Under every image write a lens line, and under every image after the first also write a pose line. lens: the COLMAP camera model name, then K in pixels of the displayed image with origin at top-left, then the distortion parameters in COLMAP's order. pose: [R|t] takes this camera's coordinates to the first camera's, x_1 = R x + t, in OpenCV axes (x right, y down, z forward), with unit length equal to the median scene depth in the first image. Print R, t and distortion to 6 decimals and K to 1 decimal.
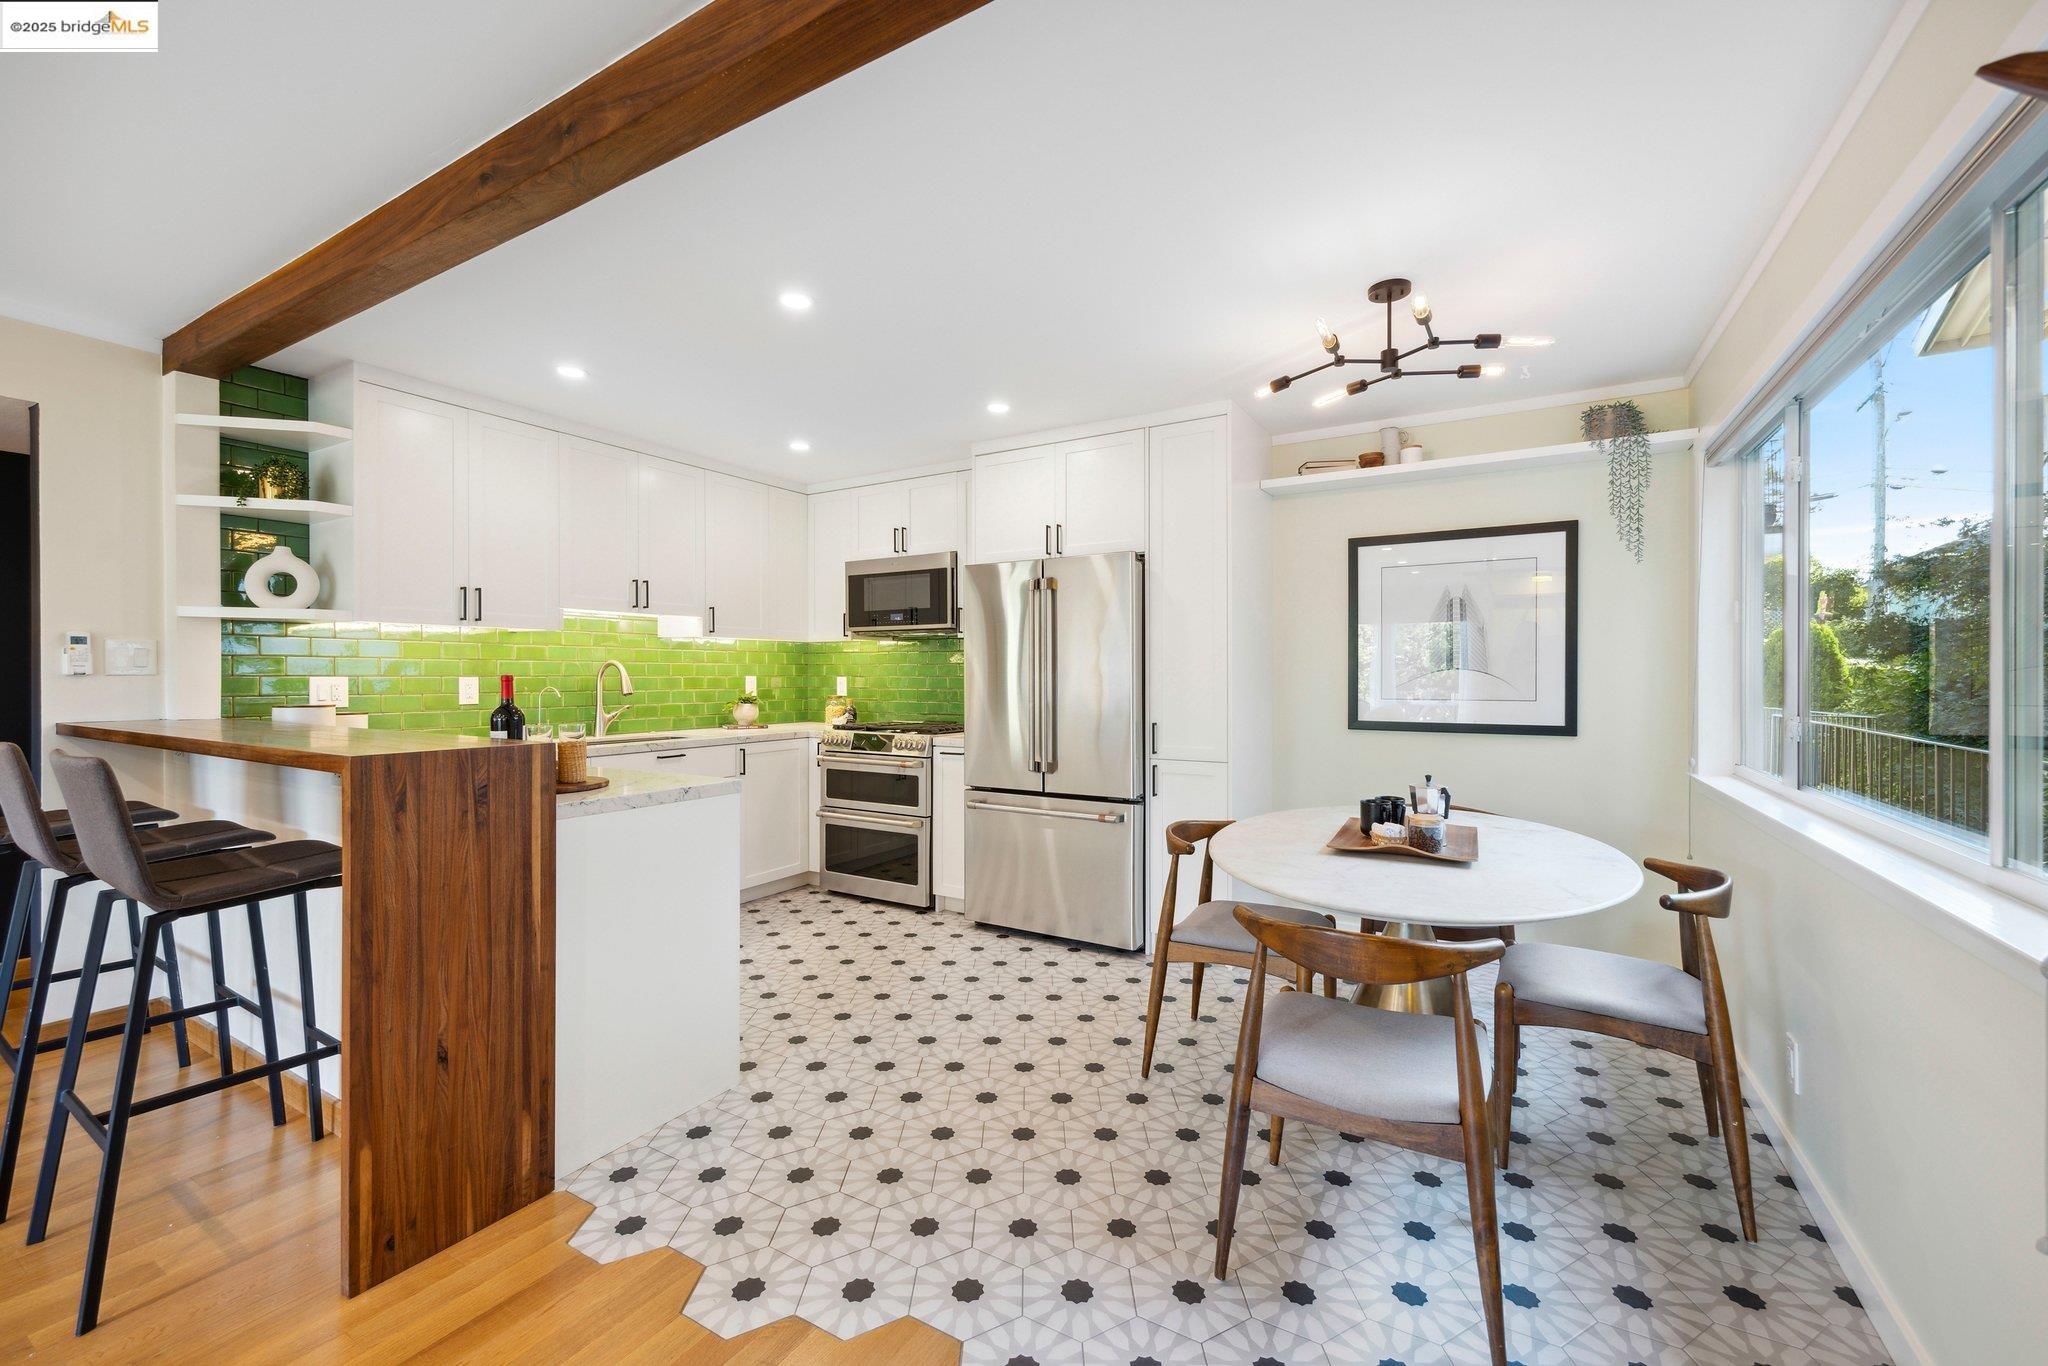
lens RADIAL K [[821.6, 0, 1031.6], [0, 821.6, 683.7], [0, 0, 1]] dist [-0.002038, -0.000019]
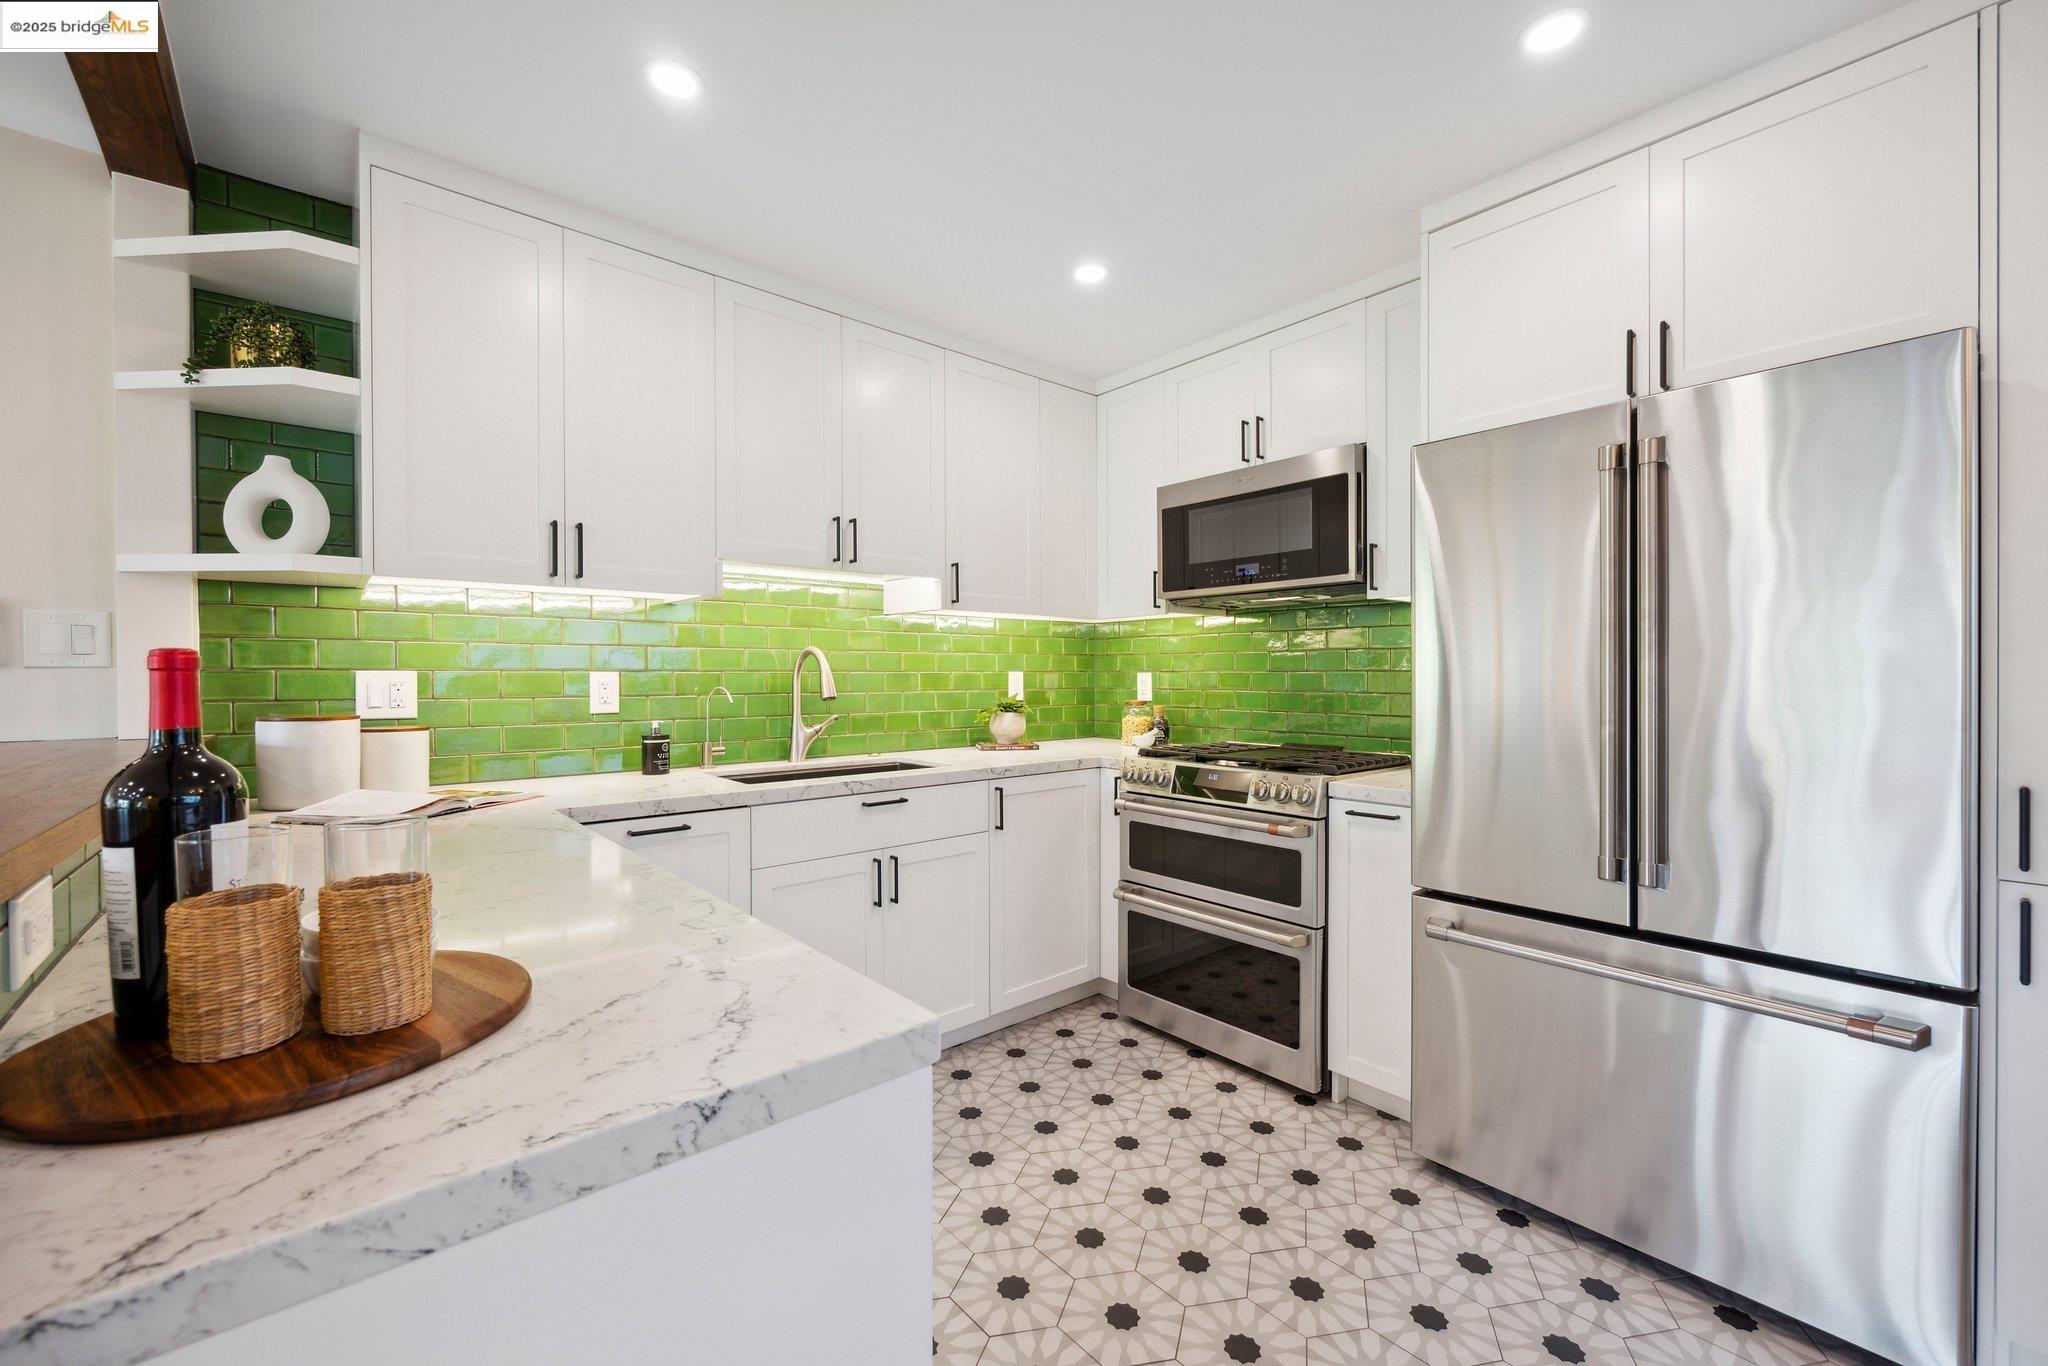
lens RADIAL K [[818.2, 0, 1021.2], [0, 818.2, 681.2], [0, 0, 1]] dist [-0.002018, -0.000049]
pose [[0.945525, 0.000198, -0.325548, -0.136896], [-0.001208, 0.999995, -0.002899, 0.000883], [0.325546, 0.003134, 0.945521, 0.425037]]
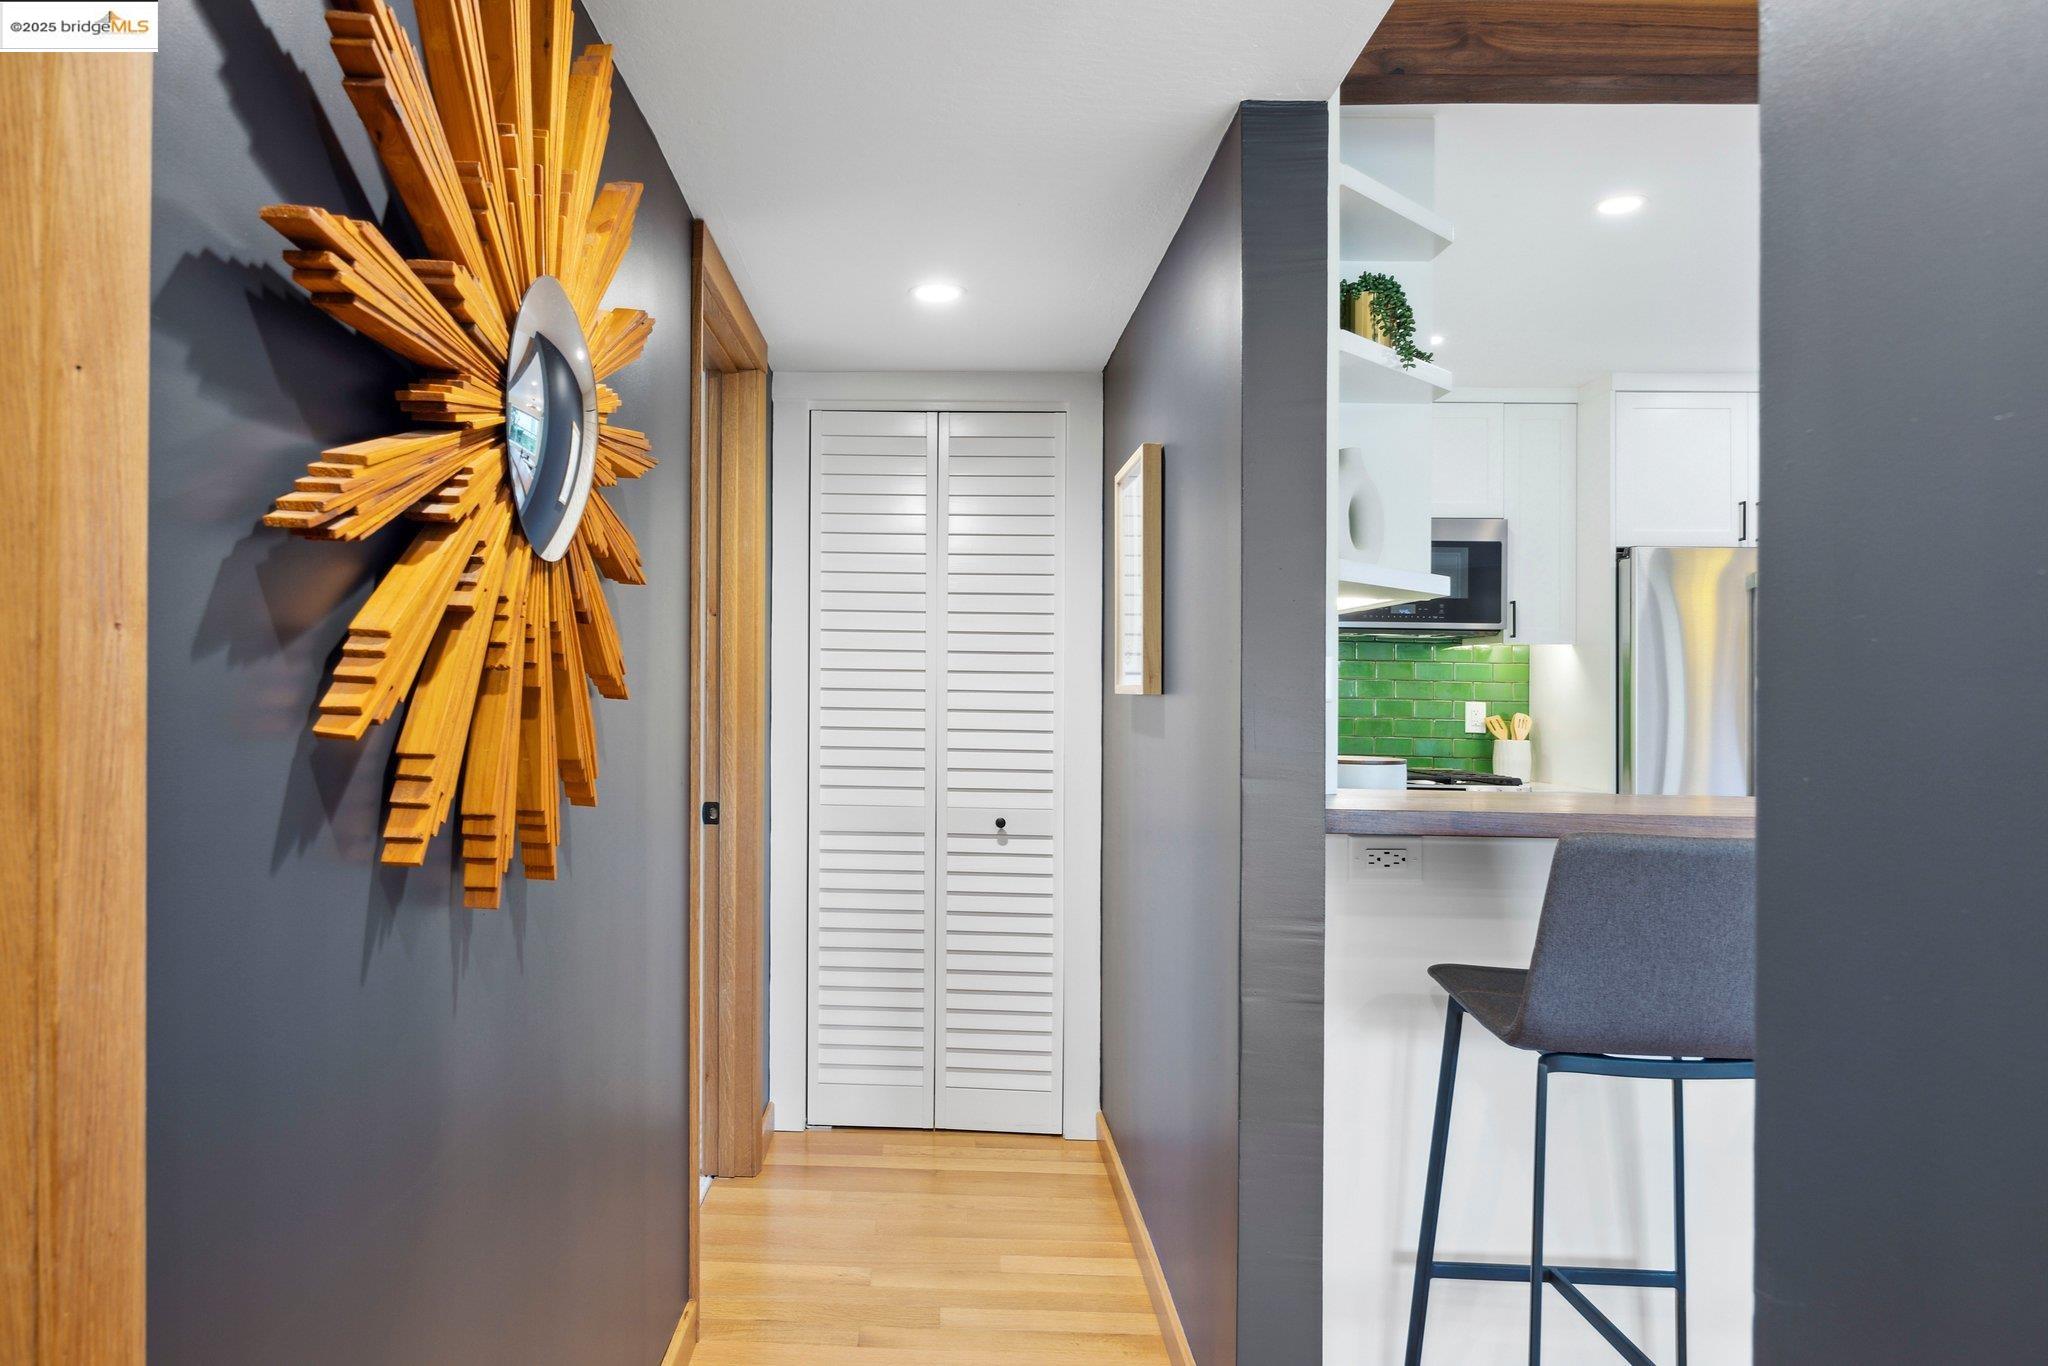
lens RADIAL K [[1227.8, 0, 1023.9], [0, 1227.8, 693.8], [0, 0, 1]] dist [-0.003909, -0.000997]
pose [[0.885282, 0.009074, 0.464966, -0.992029], [-0.007856, 0.999959, -0.004556, -0.006458], [-0.464988, 0.000380, 0.885317, 0.272375]]
